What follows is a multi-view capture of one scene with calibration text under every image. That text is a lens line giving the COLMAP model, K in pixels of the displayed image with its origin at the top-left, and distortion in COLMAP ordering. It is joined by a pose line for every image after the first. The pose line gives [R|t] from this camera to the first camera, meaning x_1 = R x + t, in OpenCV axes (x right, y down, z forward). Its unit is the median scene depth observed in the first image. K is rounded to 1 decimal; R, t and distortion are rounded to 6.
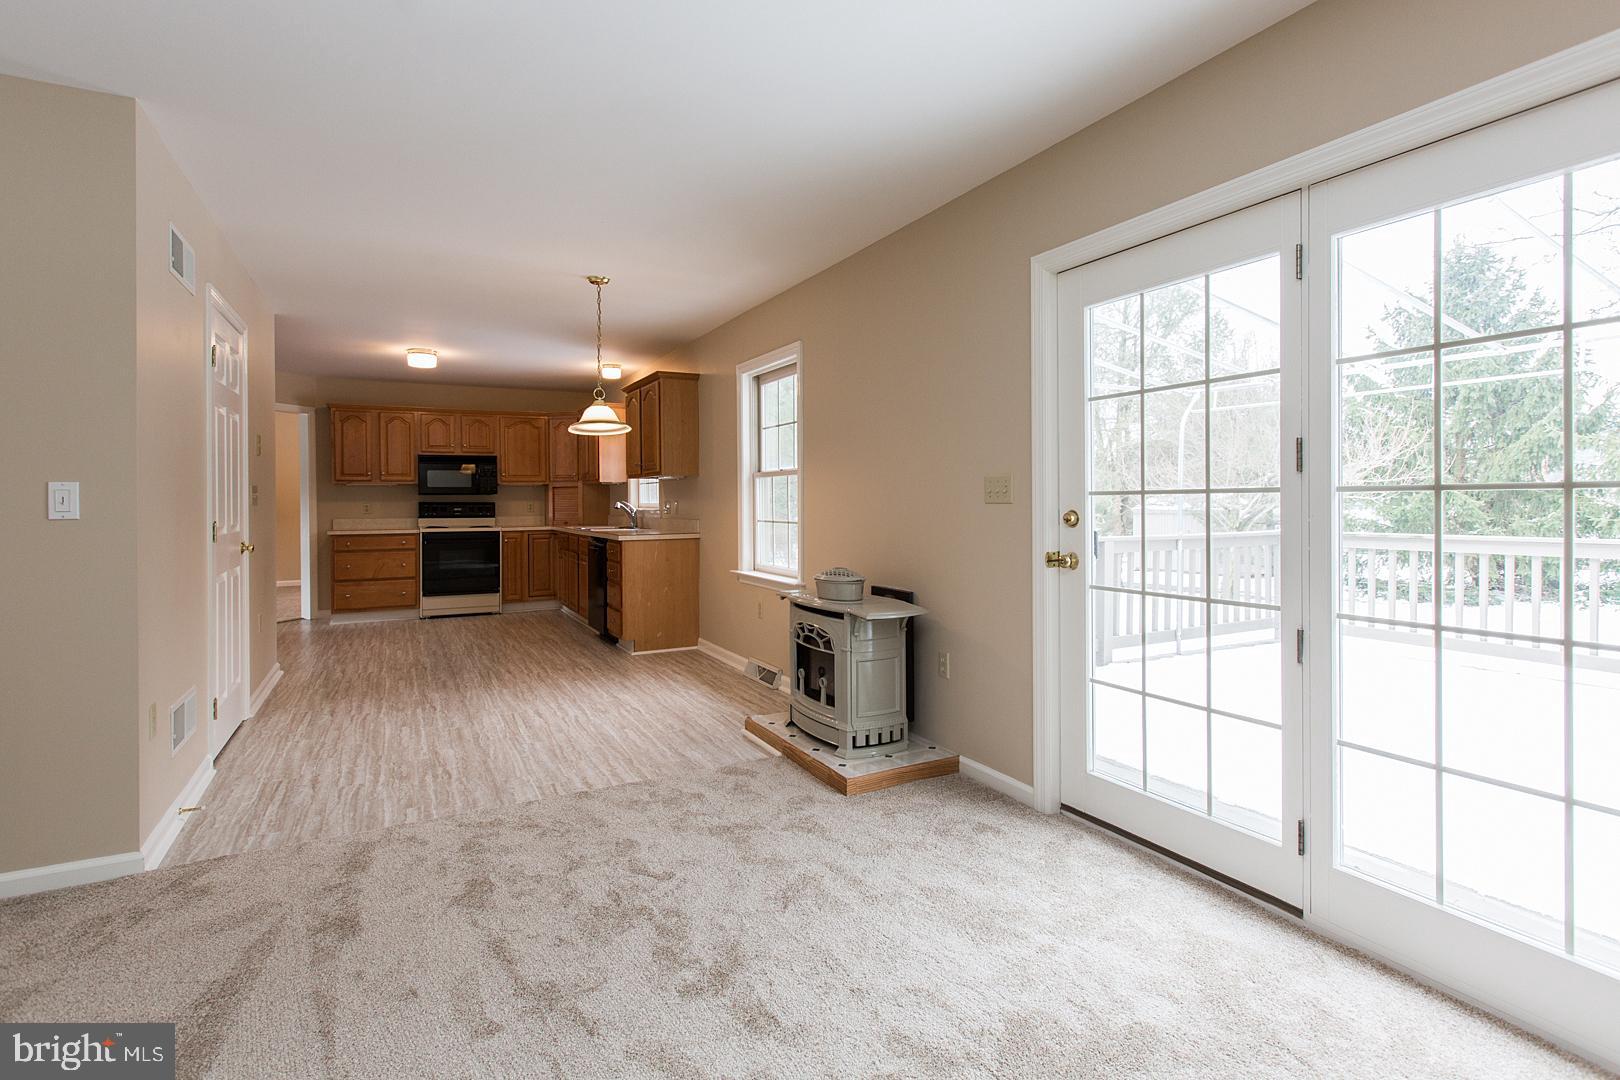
lens RADIAL K [[777.1, 0, 808.1], [0, 777.1, 506.5], [0, 0, 1]] dist [0.004085, -0.000176]
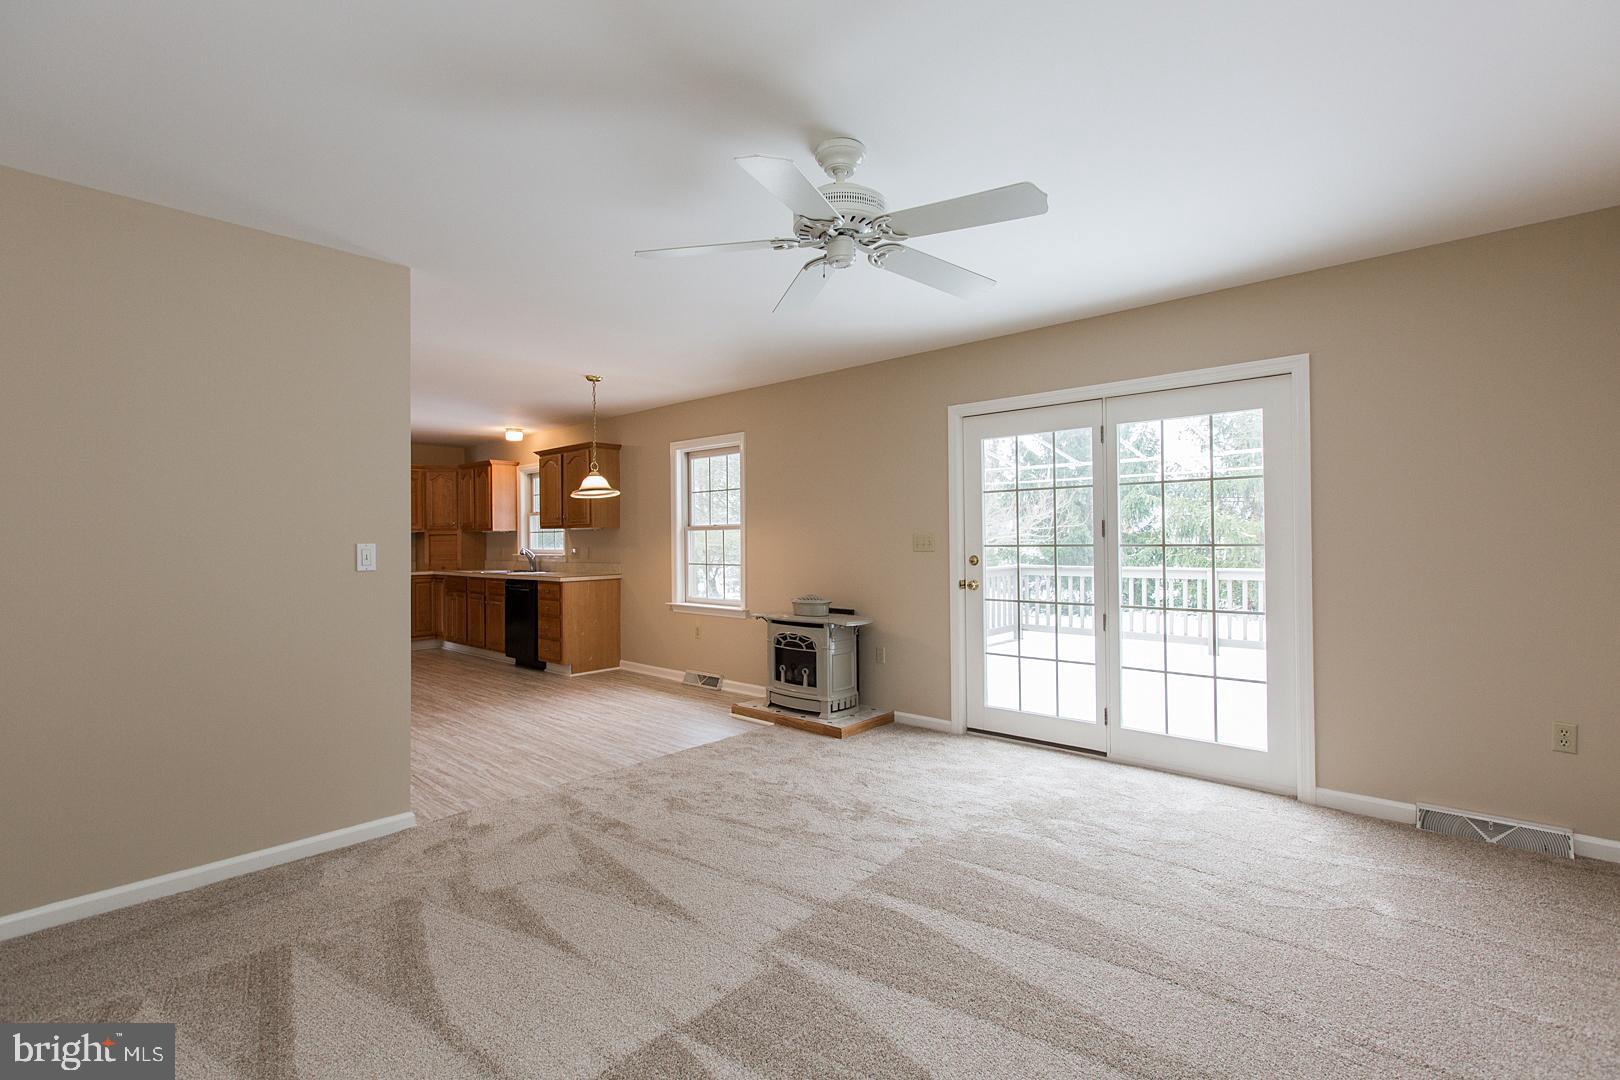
lens RADIAL K [[727.7, 0, 807.9], [0, 727.7, 536.0], [0, 0, 1]] dist [-0.001303, -0.000462]
pose [[0.941146, -0.001446, 0.337998, -0.308405], [0.006535, 0.999882, -0.013918, -0.010391], [-0.337938, 0.015308, 0.941044, -0.220849]]
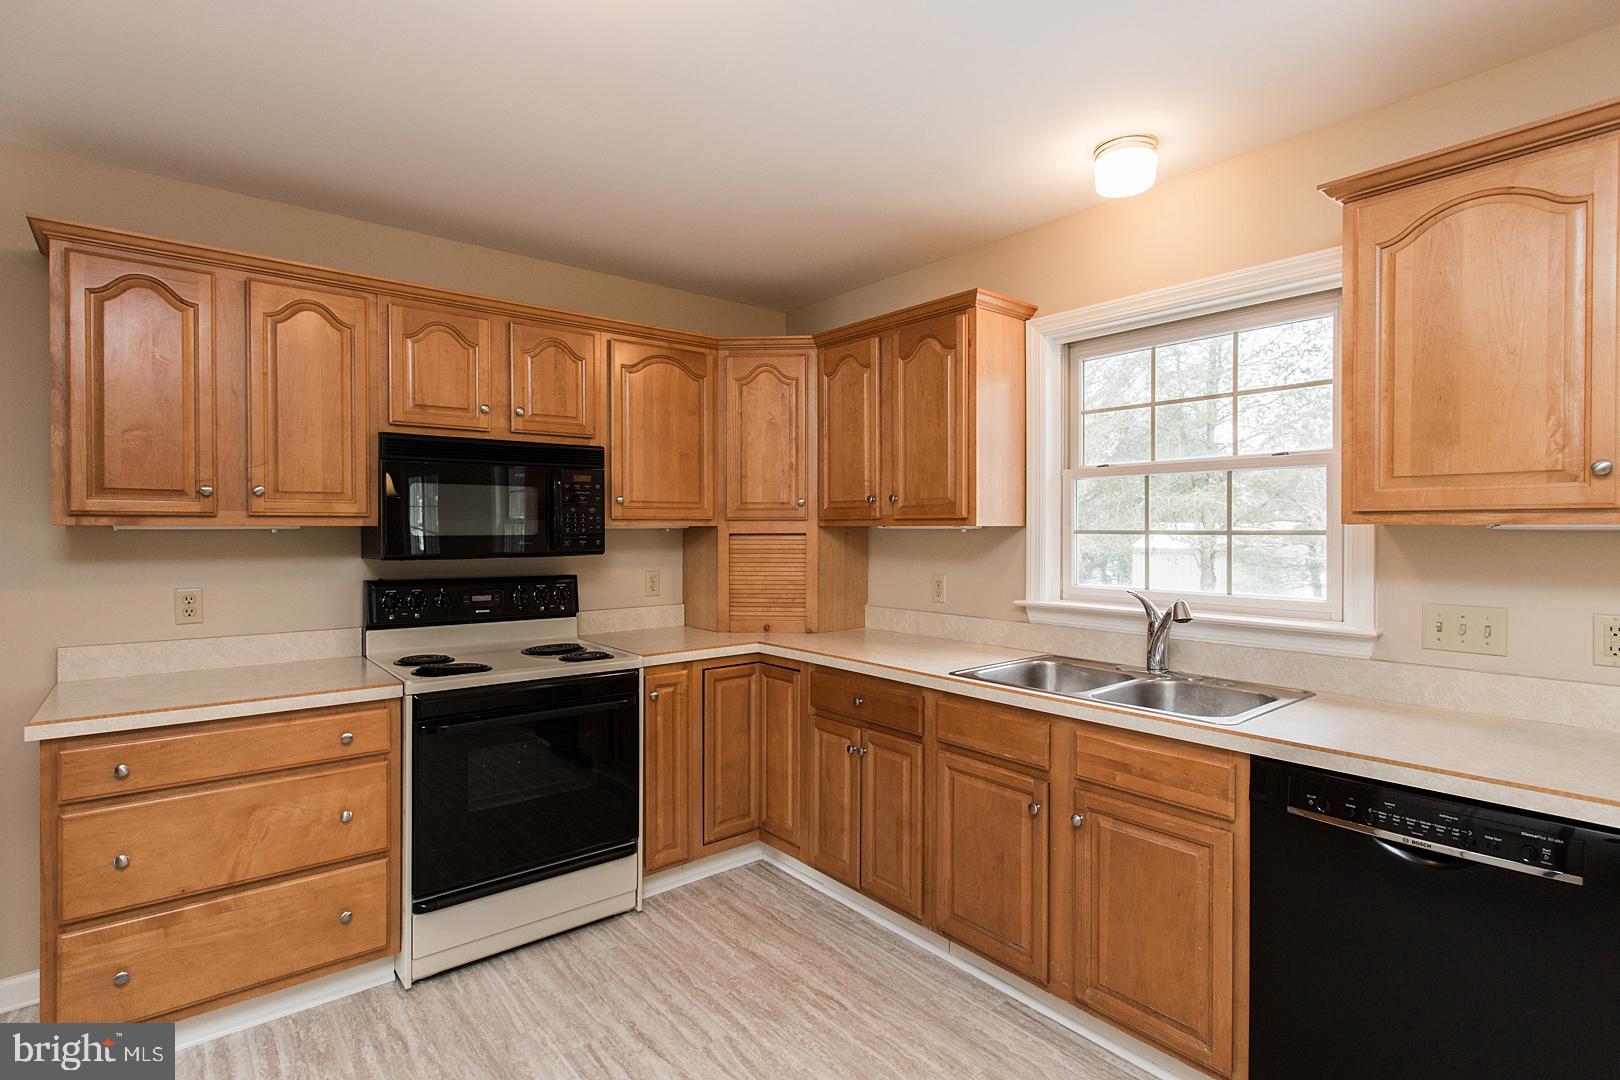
lens RADIAL K [[791.5, 0, 816.5], [0, 791.5, 536.4], [0, 0, 1]] dist [-0.002446, -0.000828]
pose [[0.979469, 0.006134, 0.201502, -0.642065], [-0.006074, 0.999981, -0.000915, -0.041837], [-0.201504, -0.000328, 0.979488, 1.069498]]
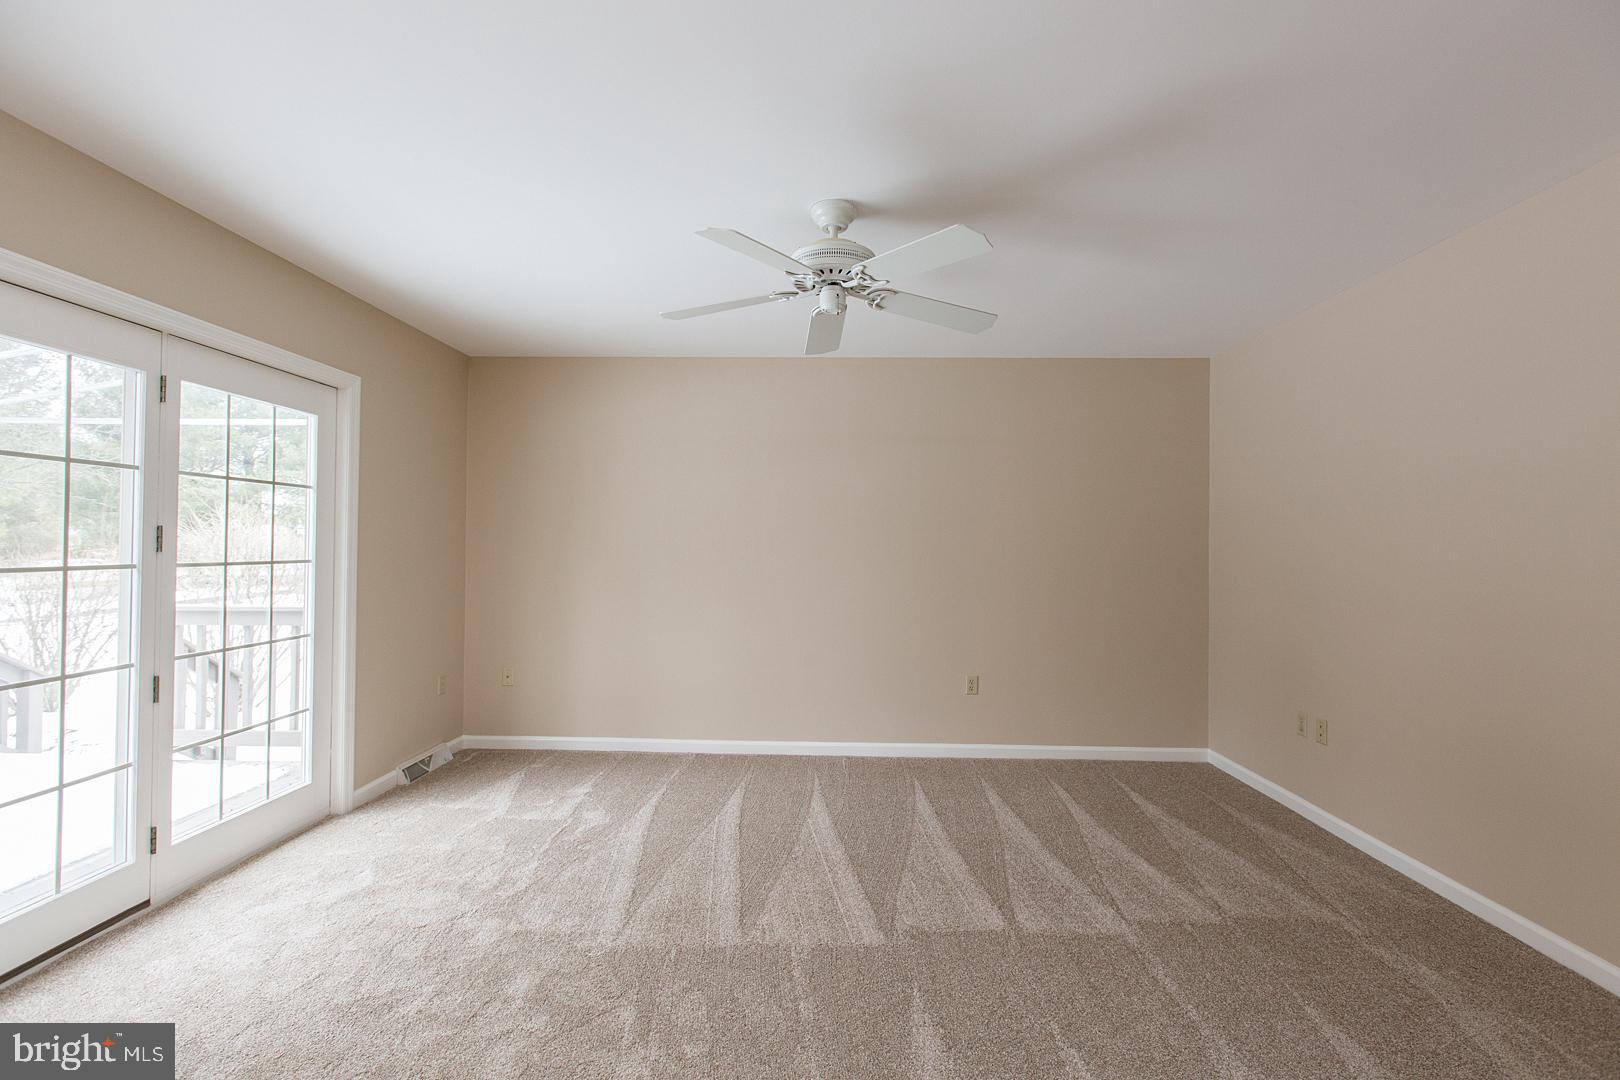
lens RADIAL K [[727.7, 0, 807.9], [0, 727.7, 536.0], [0, 0, 1]] dist [-0.001303, -0.000462]
pose [[-0.873590, 0.008500, 0.486588, -0.366768], [0.004711, 0.999948, -0.009011, -0.023043], [-0.486640, -0.005579, -0.873585, 0.634594]]
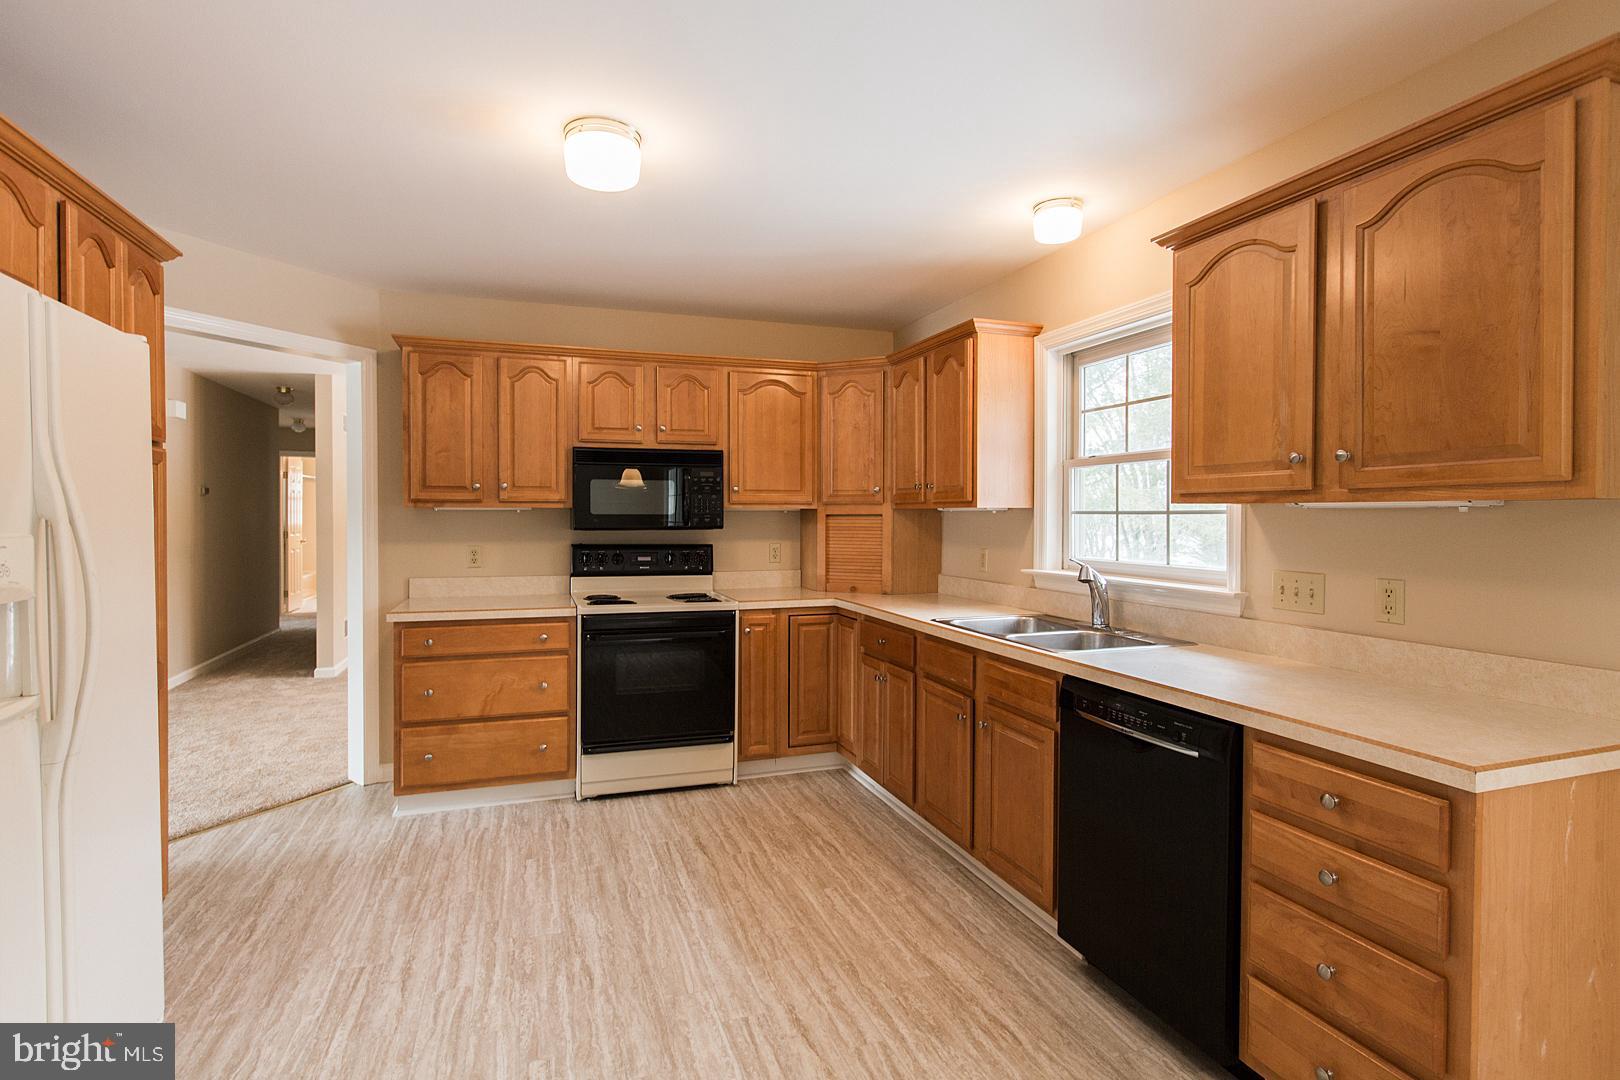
lens RADIAL K [[797.1, 0, 798.9], [0, 797.1, 530.3], [0, 0, 1]] dist [-0.010237, -0.000254]
pose [[0.987335, 0.013539, -0.158070, -0.466860], [-0.011993, 0.999870, 0.010733, -0.036130], [0.158195, -0.008702, 0.987370, 0.878565]]
